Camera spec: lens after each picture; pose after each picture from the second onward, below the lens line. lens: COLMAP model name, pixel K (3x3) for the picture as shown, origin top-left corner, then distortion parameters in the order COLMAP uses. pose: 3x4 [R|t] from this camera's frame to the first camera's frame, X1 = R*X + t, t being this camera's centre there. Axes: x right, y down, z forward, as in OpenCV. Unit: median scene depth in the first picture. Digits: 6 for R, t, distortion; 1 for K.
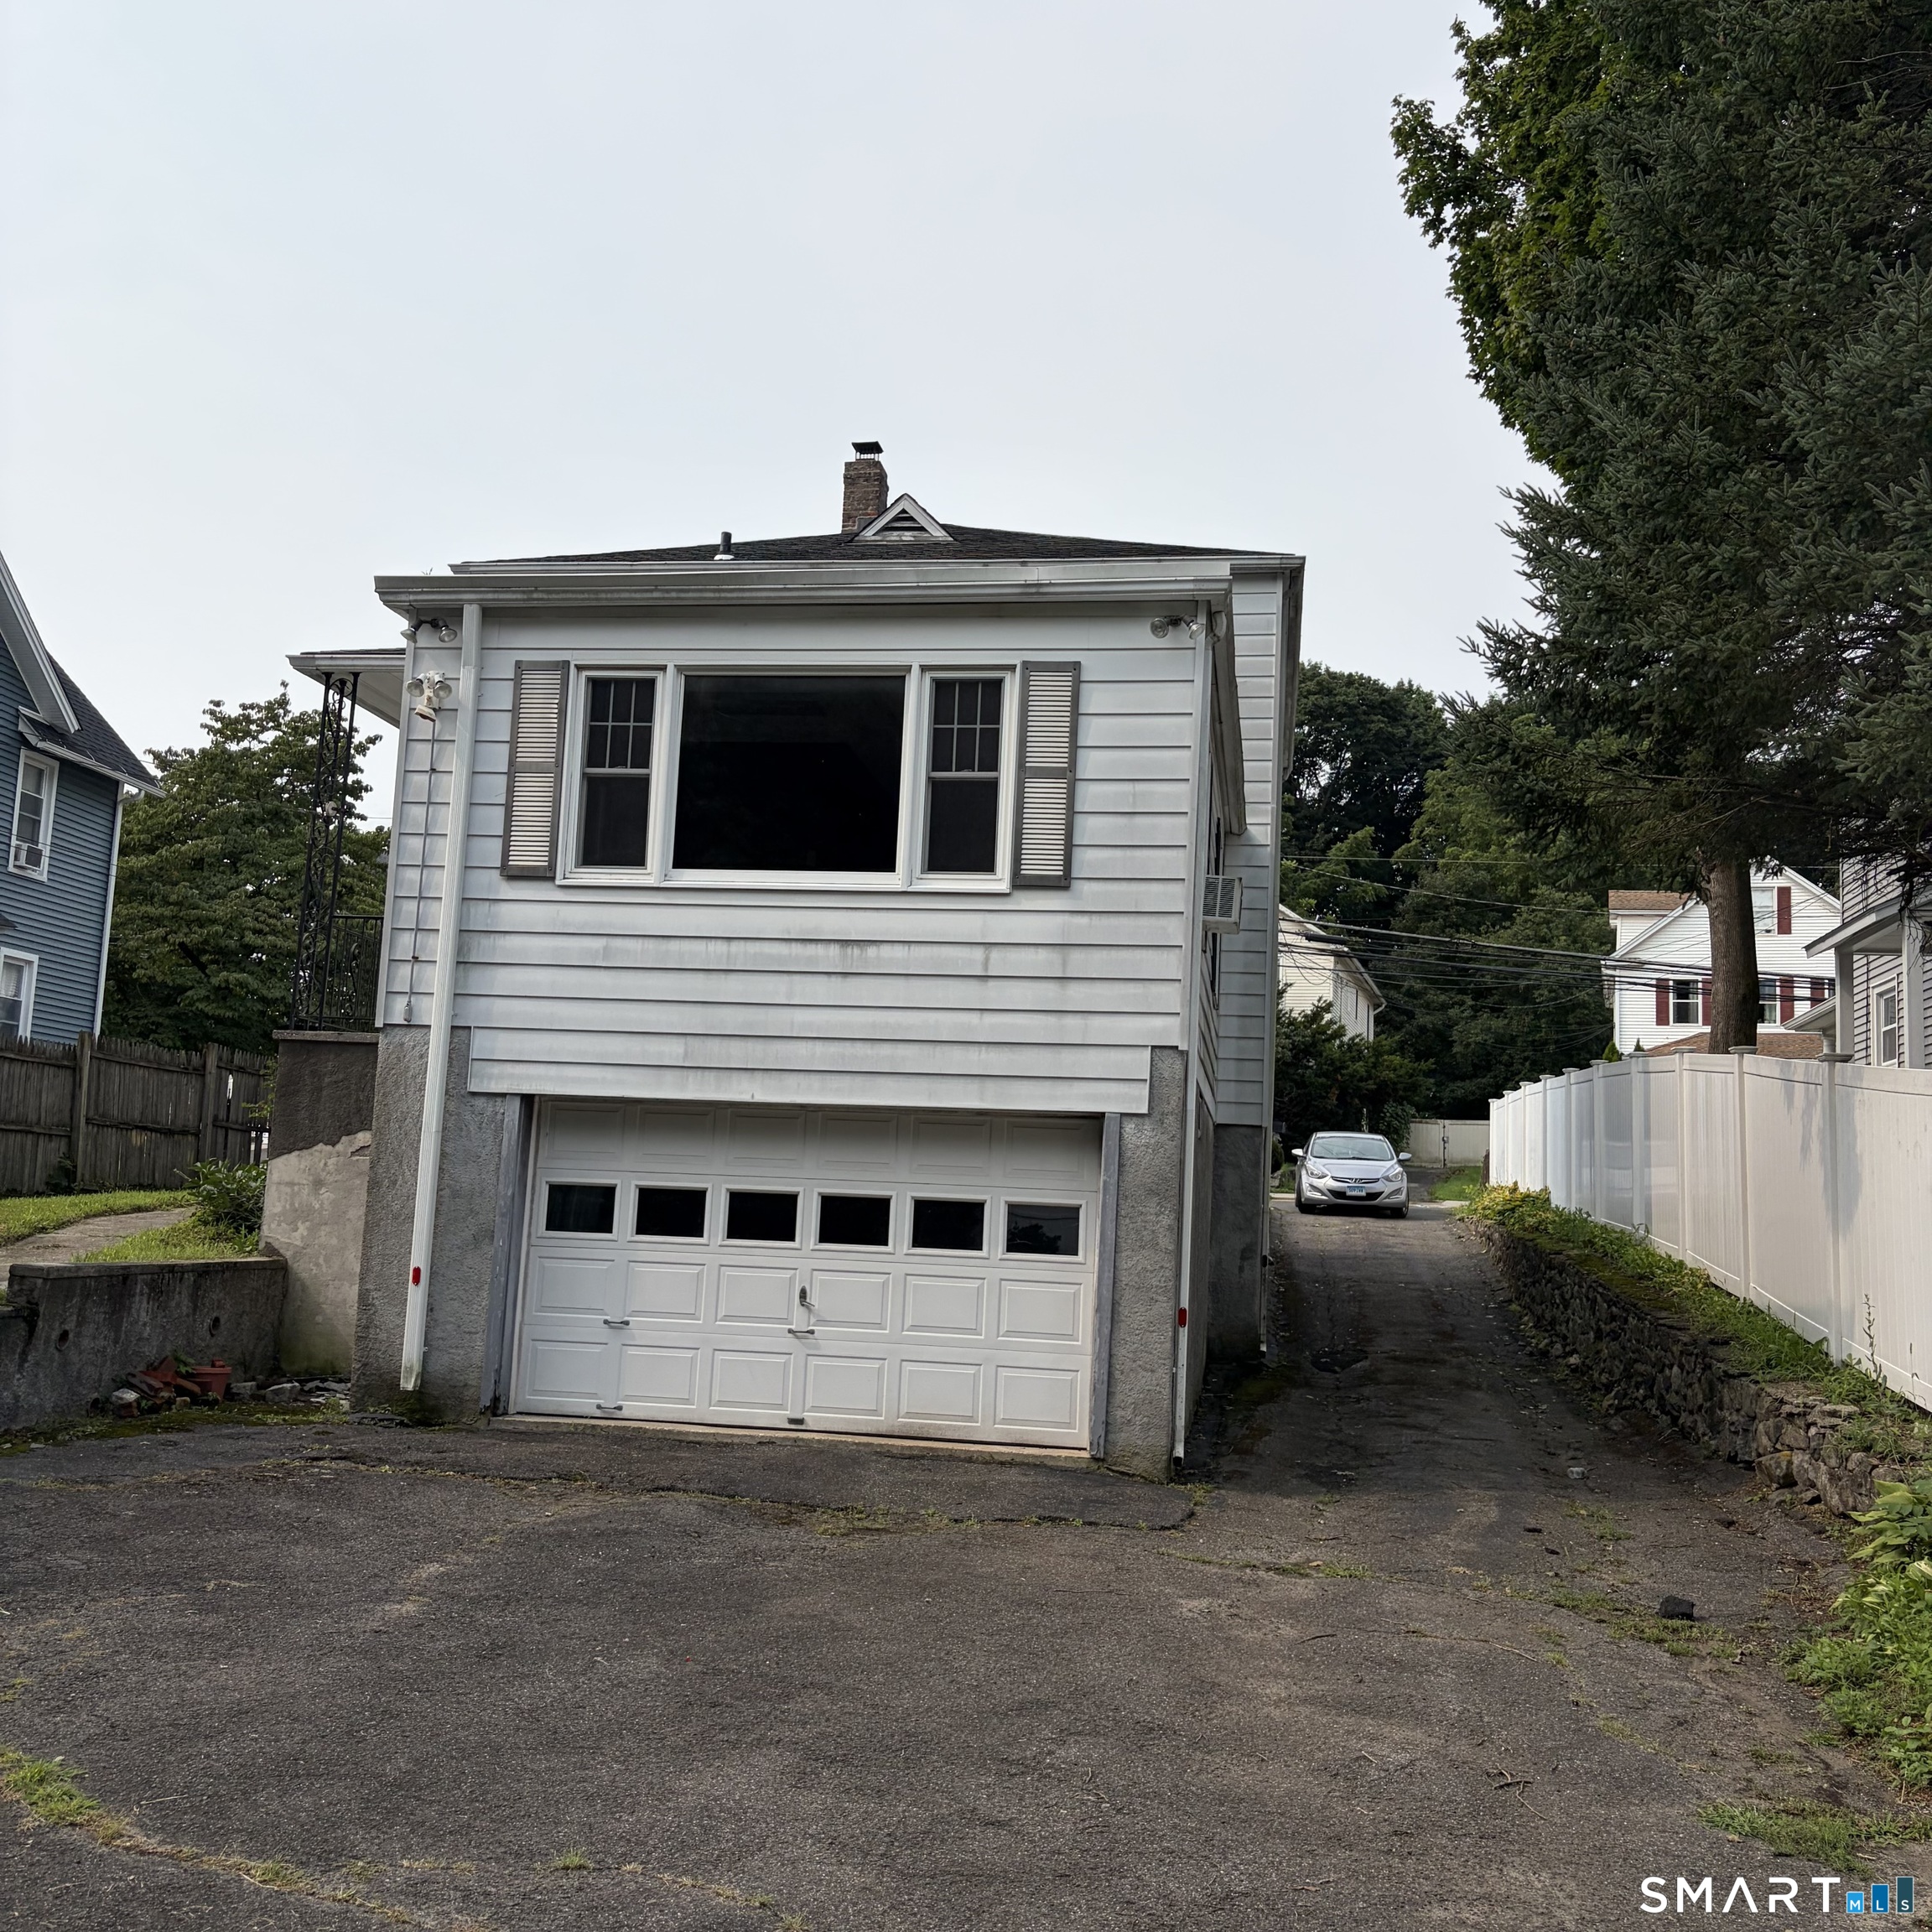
lens RADIAL K [[1953.0, 0, 953.6], [0, 1953.0, 961.8], [0, 0, 1]] dist [0.013590, 0.000000]
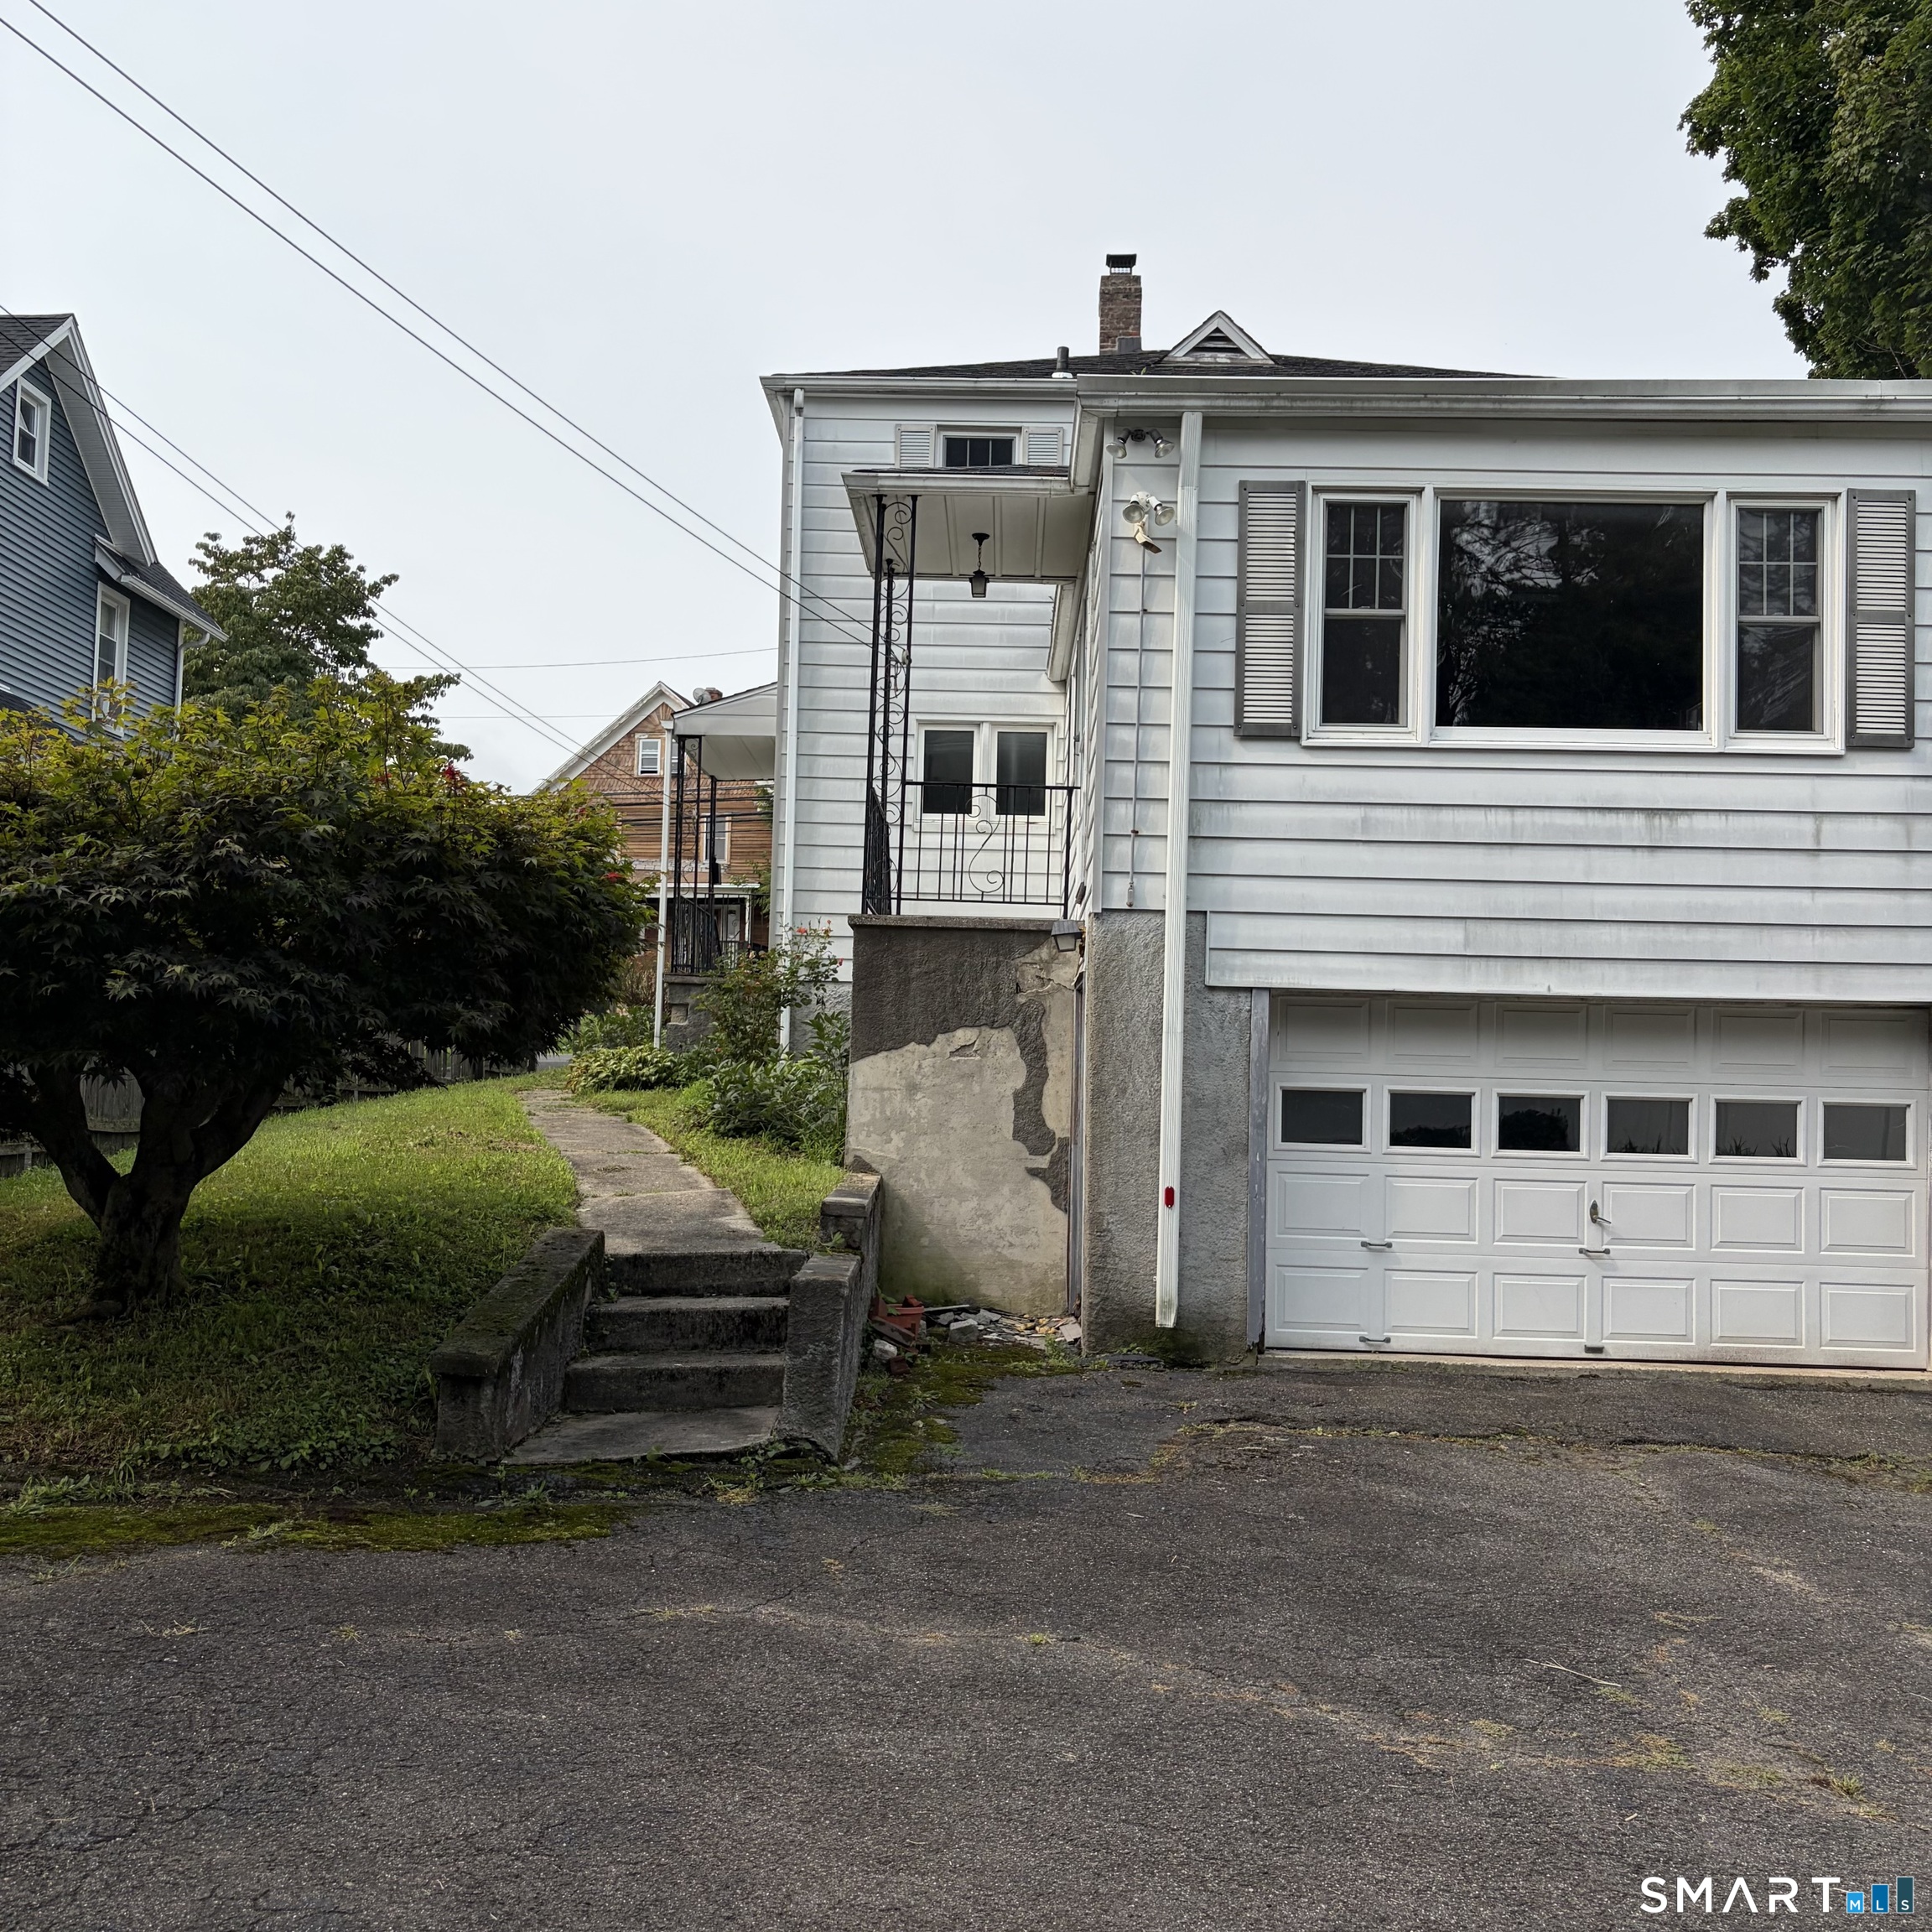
lens RADIAL K [[1953.0, 0, 965.6], [0, 1953.0, 977.2], [0, 0, 1]] dist [0.013590, 0.000000]
pose [[0.993044, -0.012024, 0.117131, -0.453164], [0.002397, 0.996631, 0.081984, -0.008633], [-0.117722, -0.081133, 0.989727, 0.155147]]
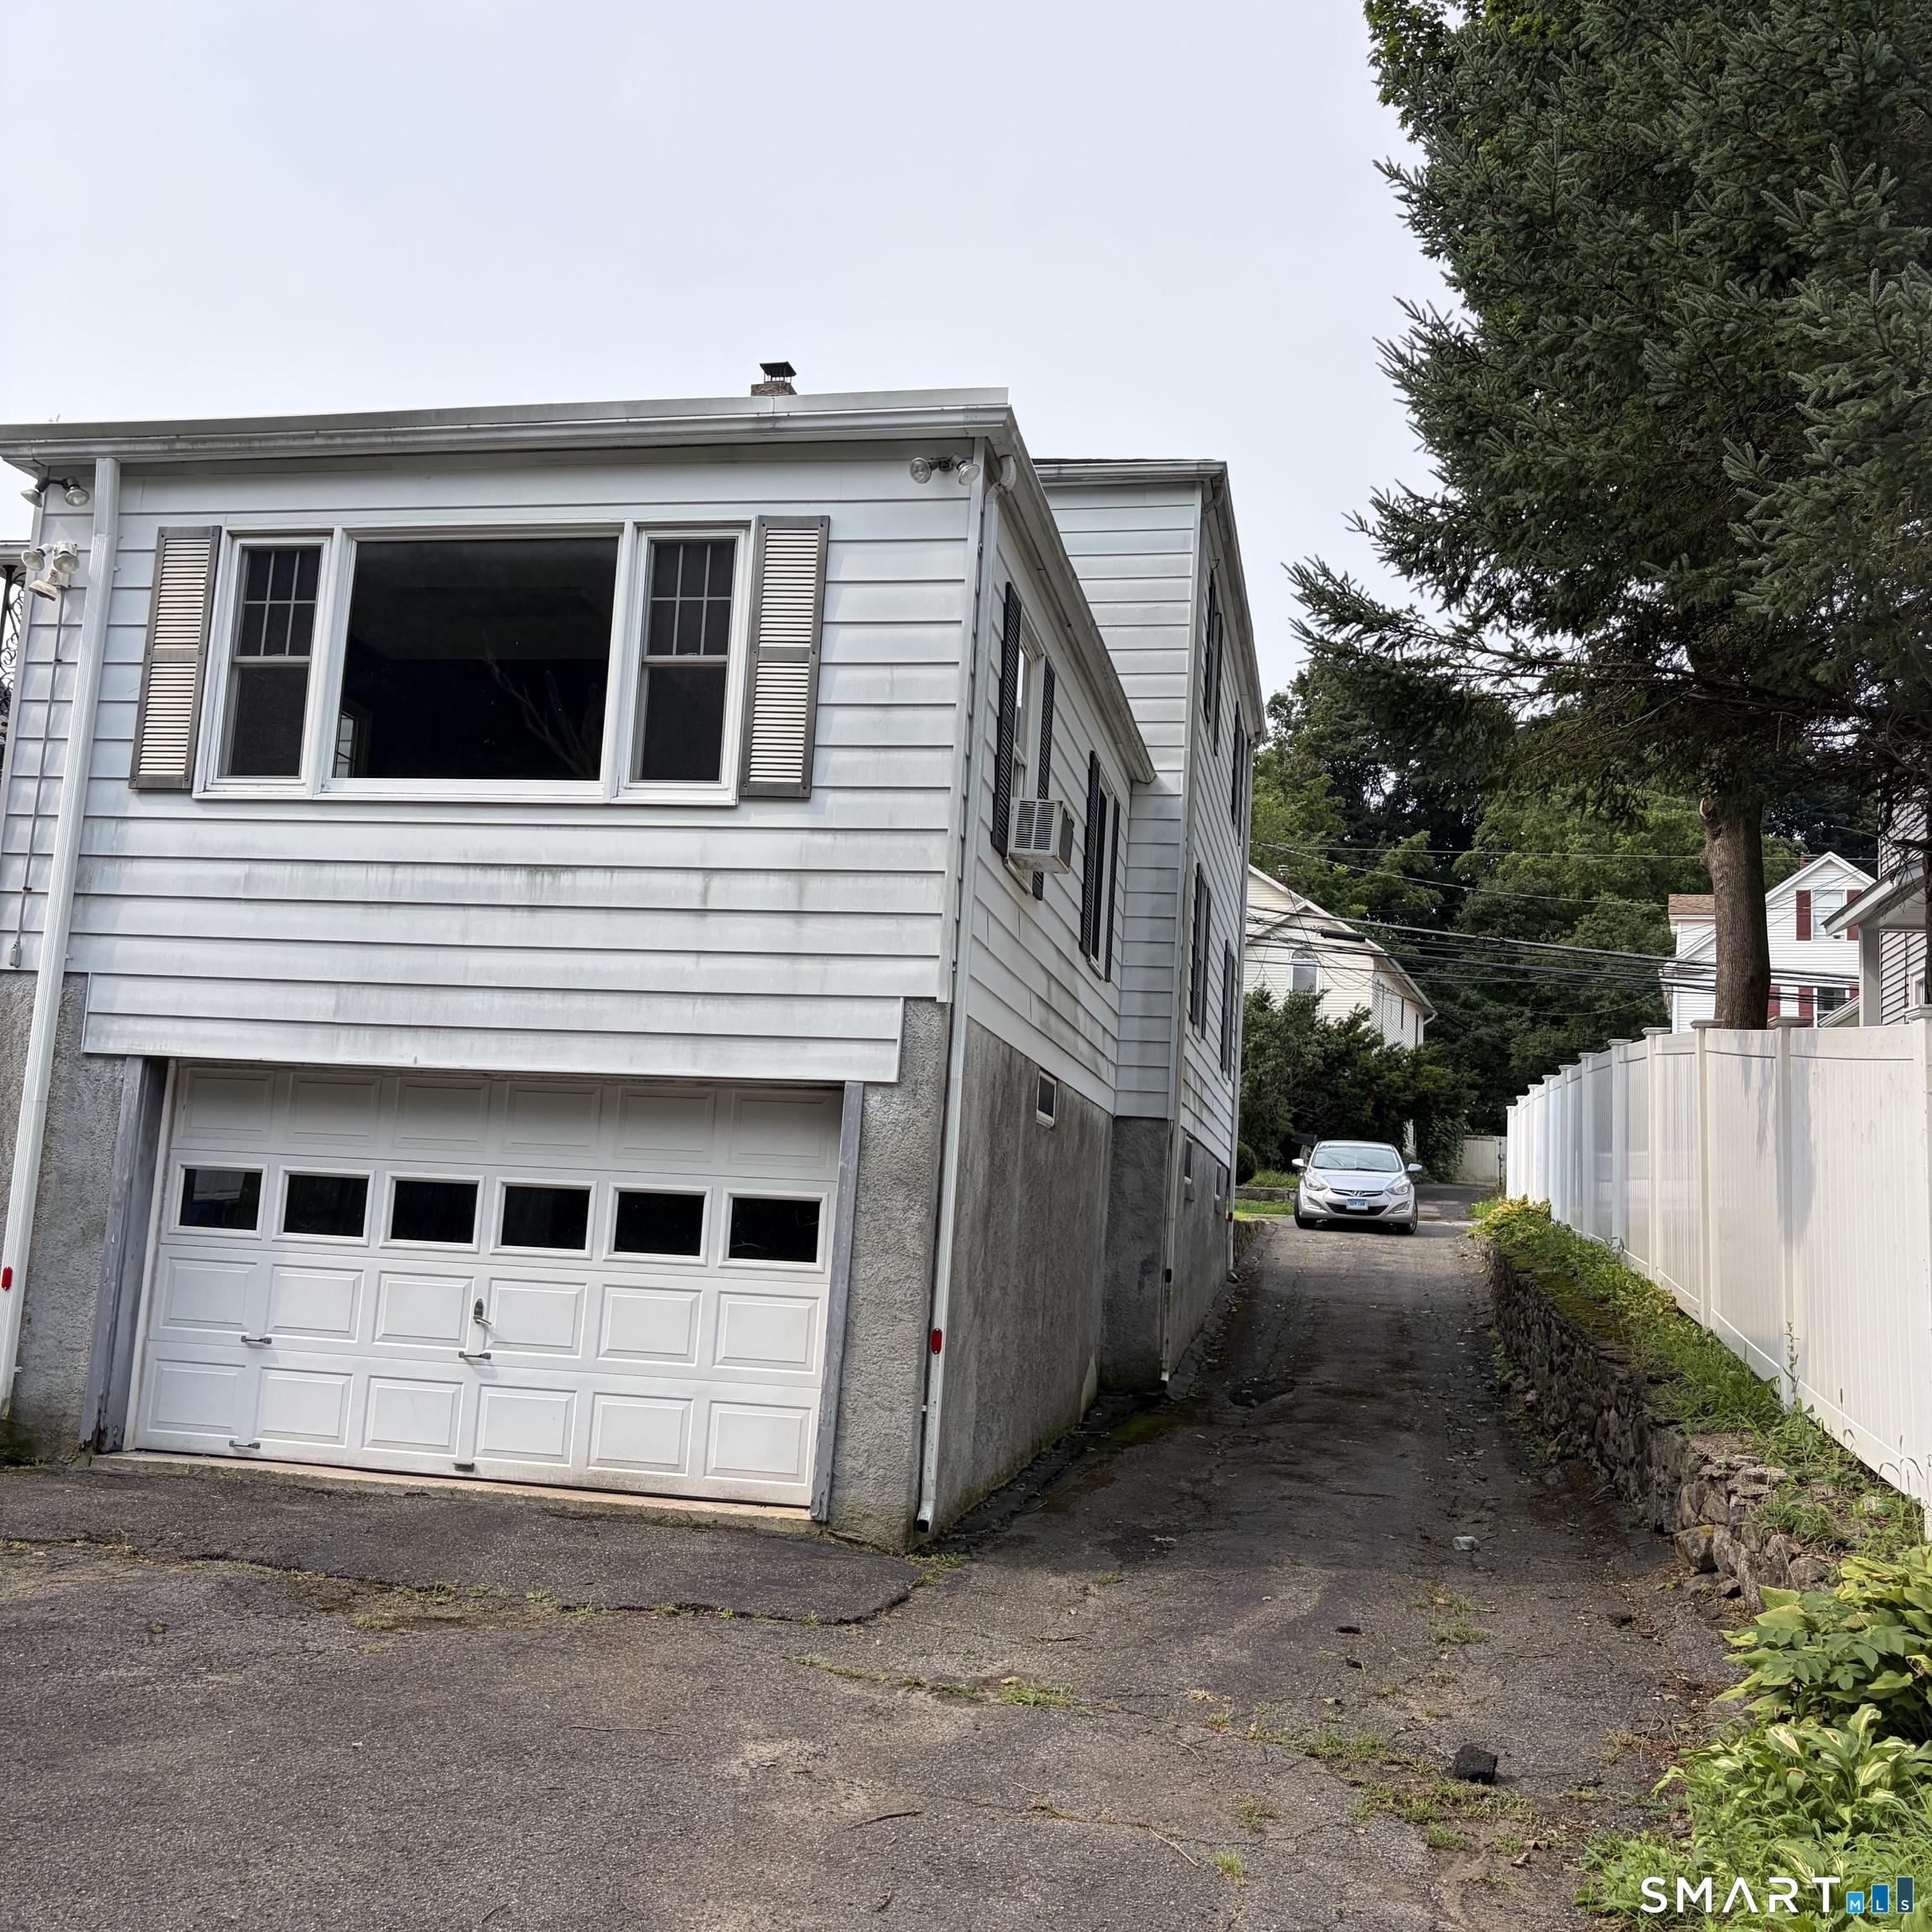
lens RADIAL K [[1953.0, 0, 969.1], [0, 1953.0, 965.3], [0, 0, 1]] dist [0.013590, 0.000000]
pose [[0.999349, 0.005586, -0.035647, 0.147305], [-0.005852, 0.999956, -0.007341, 0.033741], [0.035605, 0.007545, 0.999337, 0.199421]]
